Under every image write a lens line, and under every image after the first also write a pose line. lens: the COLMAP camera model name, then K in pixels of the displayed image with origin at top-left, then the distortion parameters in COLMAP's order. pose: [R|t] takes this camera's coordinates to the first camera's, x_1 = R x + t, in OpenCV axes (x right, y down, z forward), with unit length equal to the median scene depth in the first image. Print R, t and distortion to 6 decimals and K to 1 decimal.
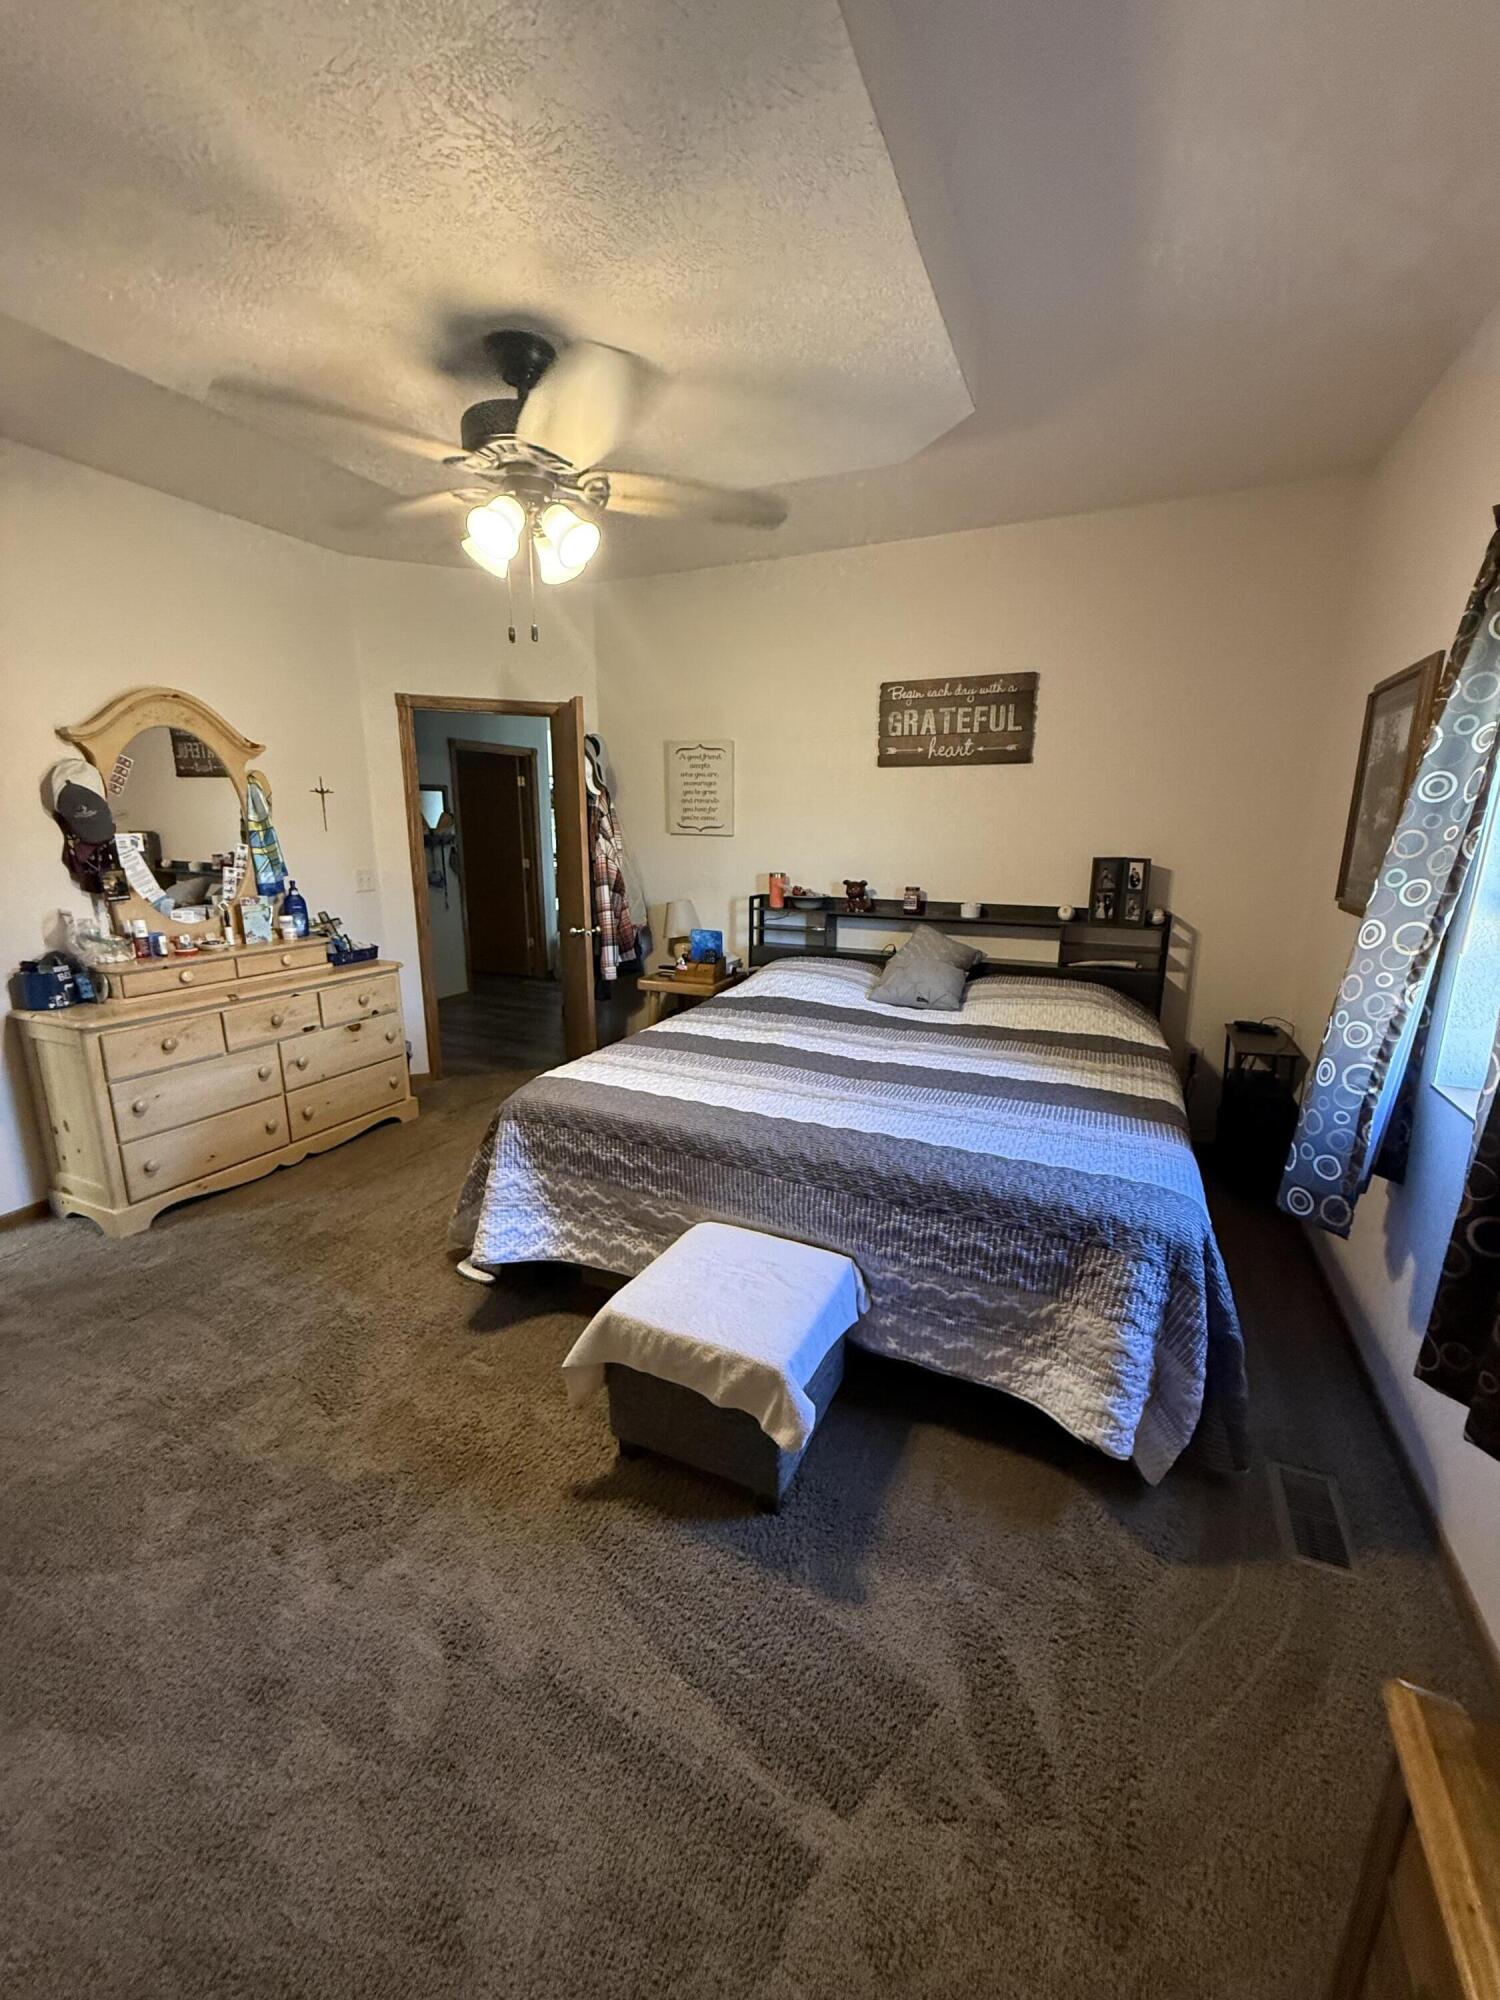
lens RADIAL K [[797.8, 0, 748.7], [0, 797.8, 997.0], [0, 0, 1]] dist [0.000154, 0.000117]
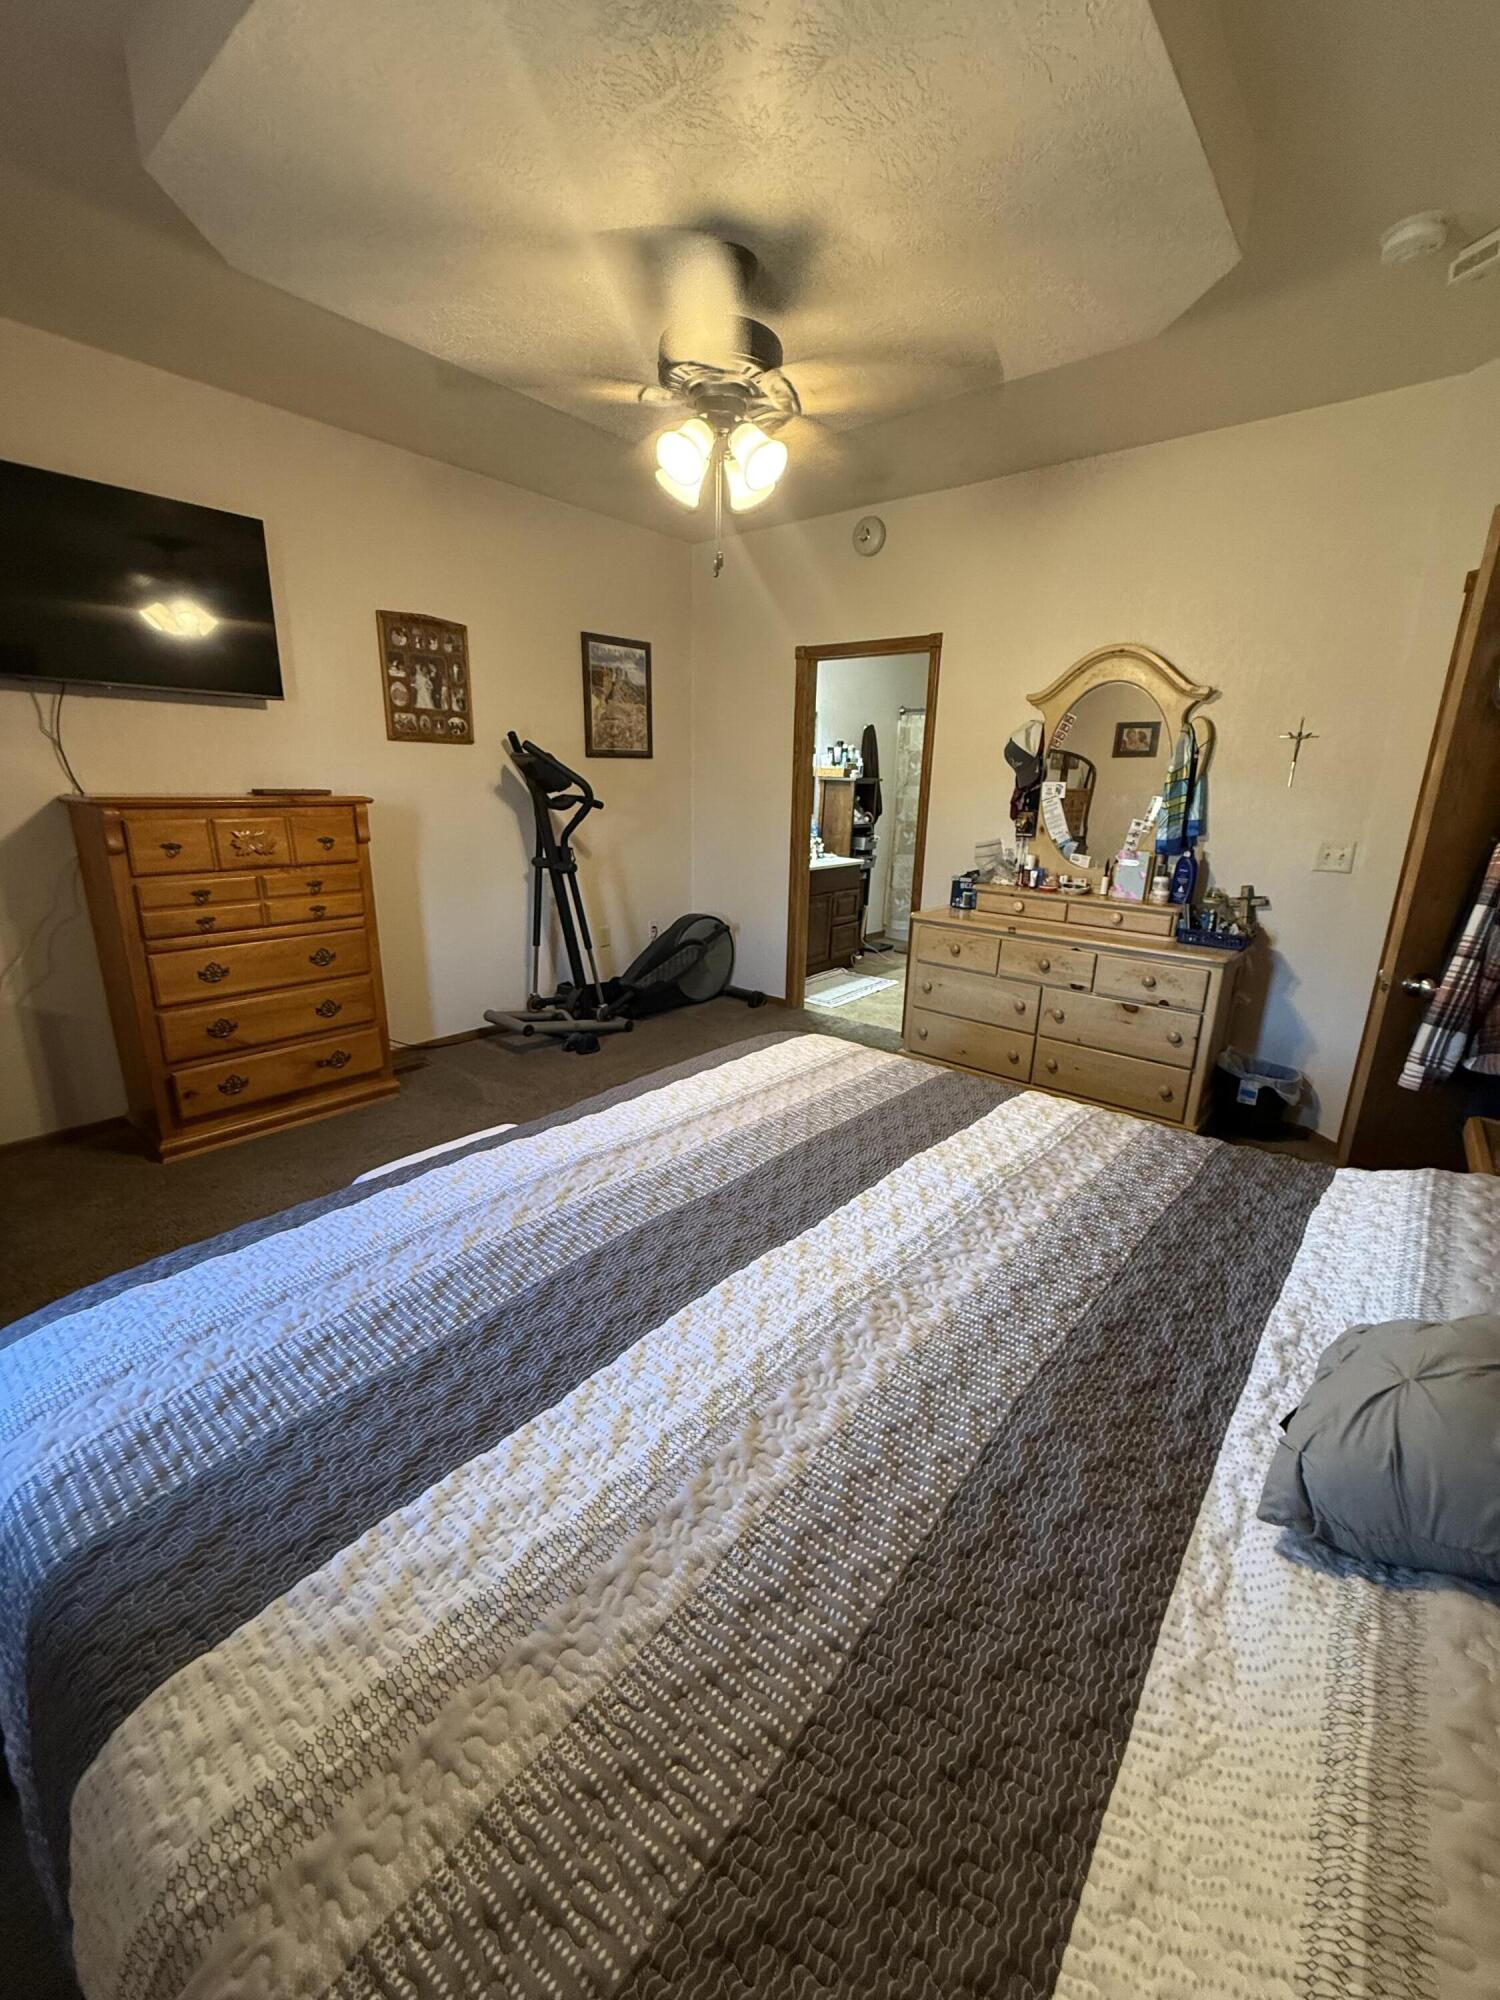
lens RADIAL K [[797.8, 0, 748.7], [0, 797.8, 997.0], [0, 0, 1]] dist [0.000154, 0.000117]
pose [[-0.274382, 0.253374, -0.927640, 0.497697], [-0.227364, 0.920218, 0.318597, -0.179432], [0.934356, 0.298329, -0.194883, 0.872564]]
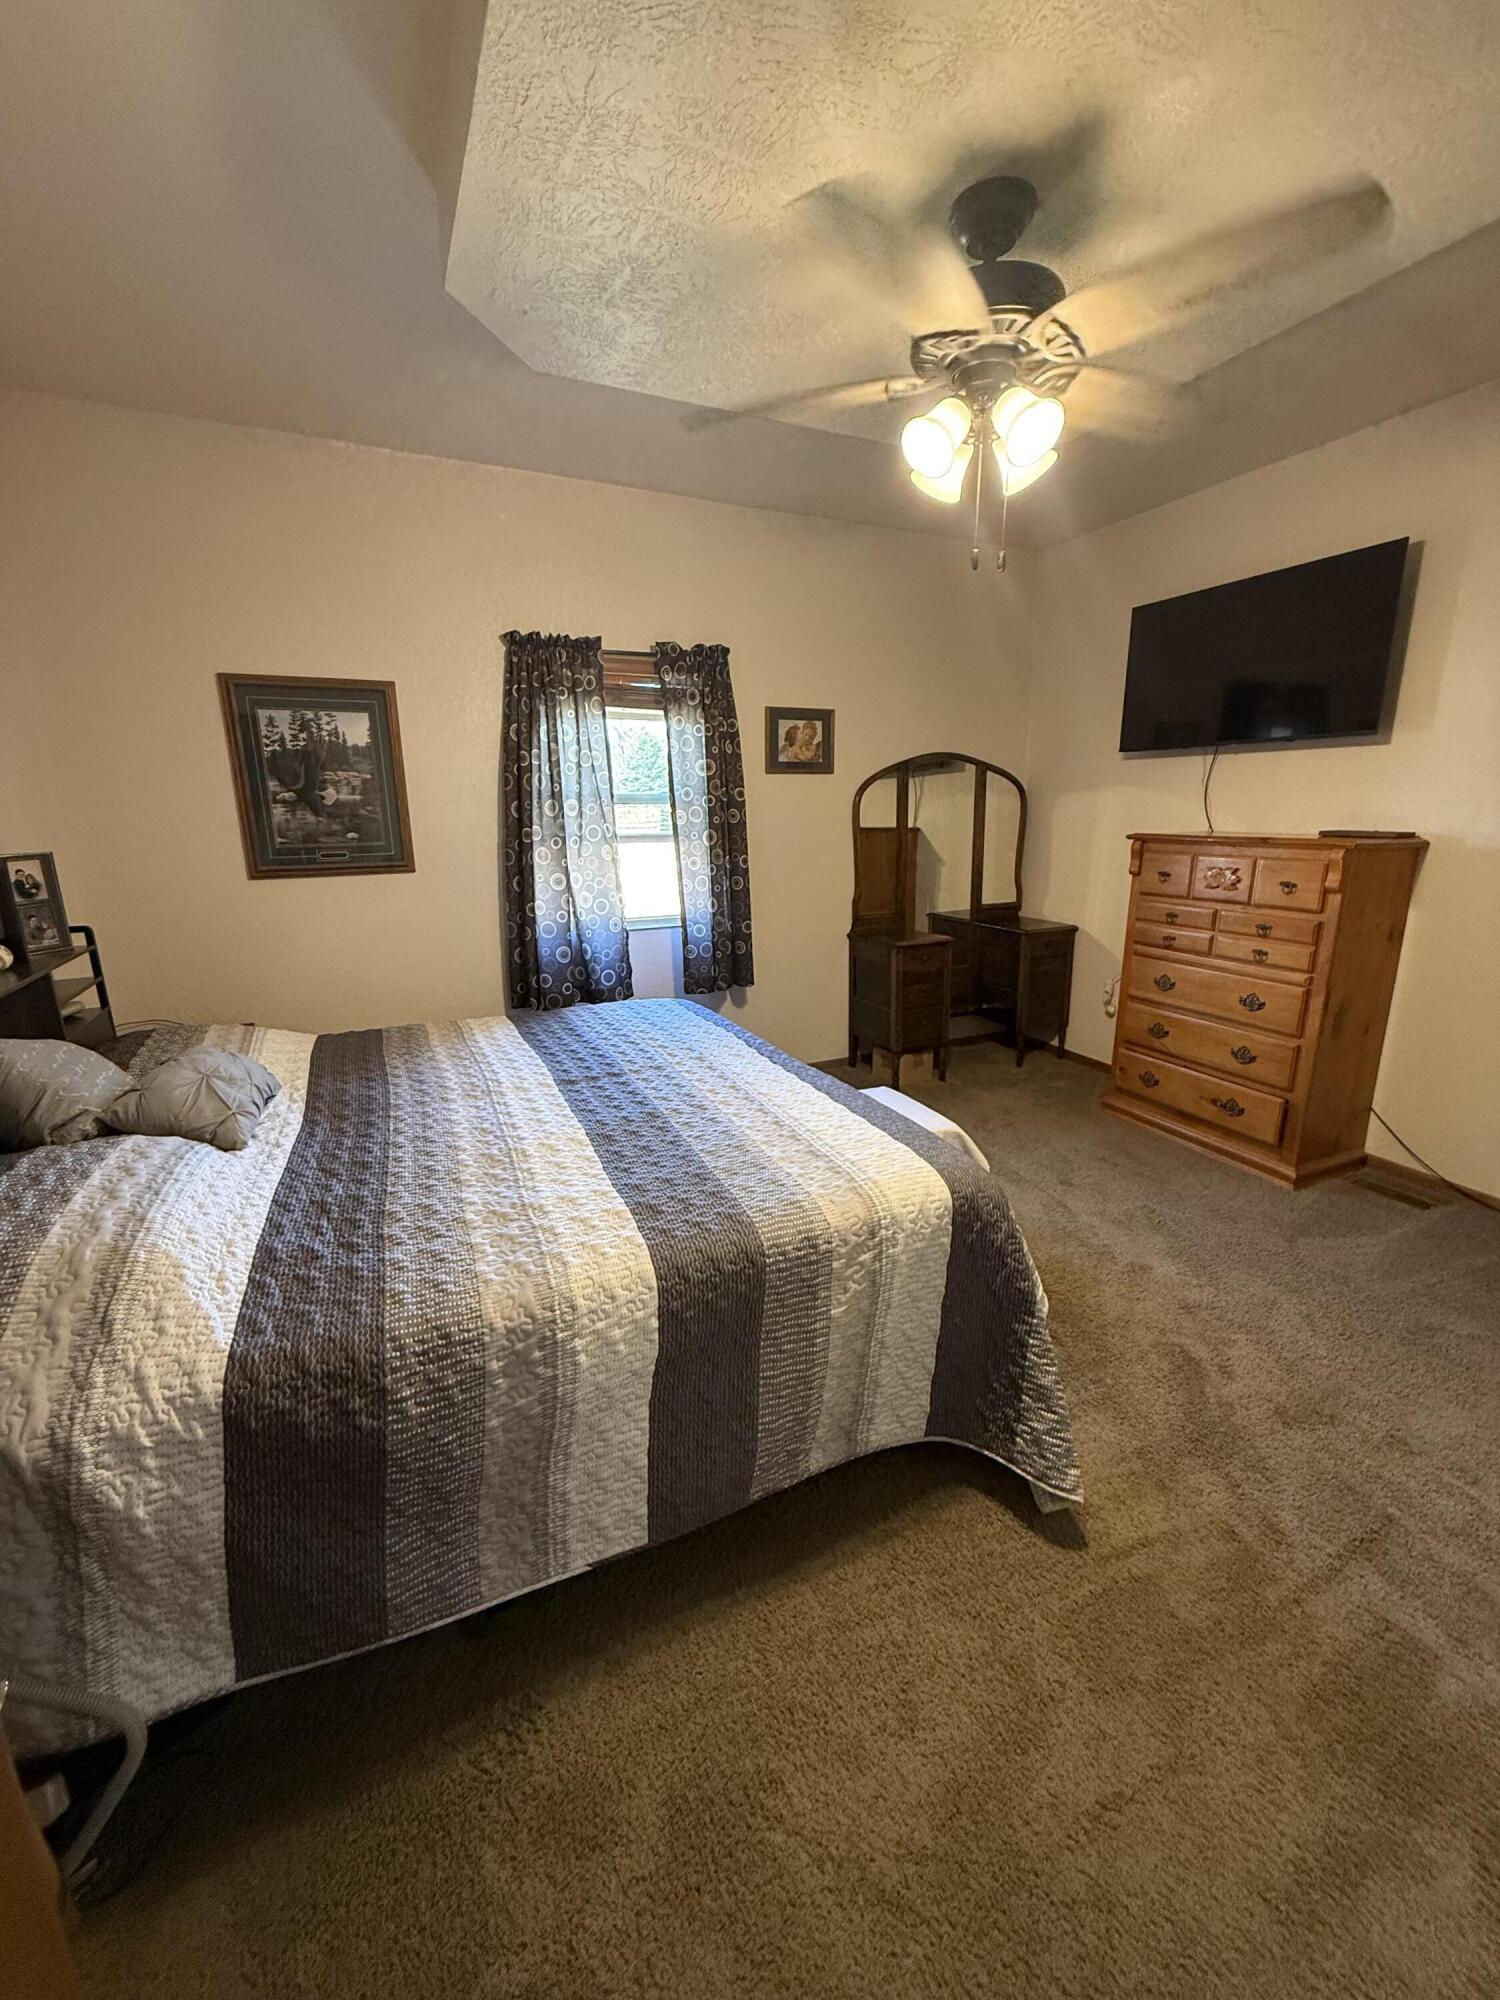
lens RADIAL K [[797.8, 0, 748.7], [0, 797.8, 997.0], [0, 0, 1]] dist [0.000154, 0.000117]
pose [[-0.761149, -0.145364, 0.632078, -0.431387], [0.145877, 0.911219, 0.385226, -0.250070], [-0.631960, 0.385420, -0.672368, 1.188834]]
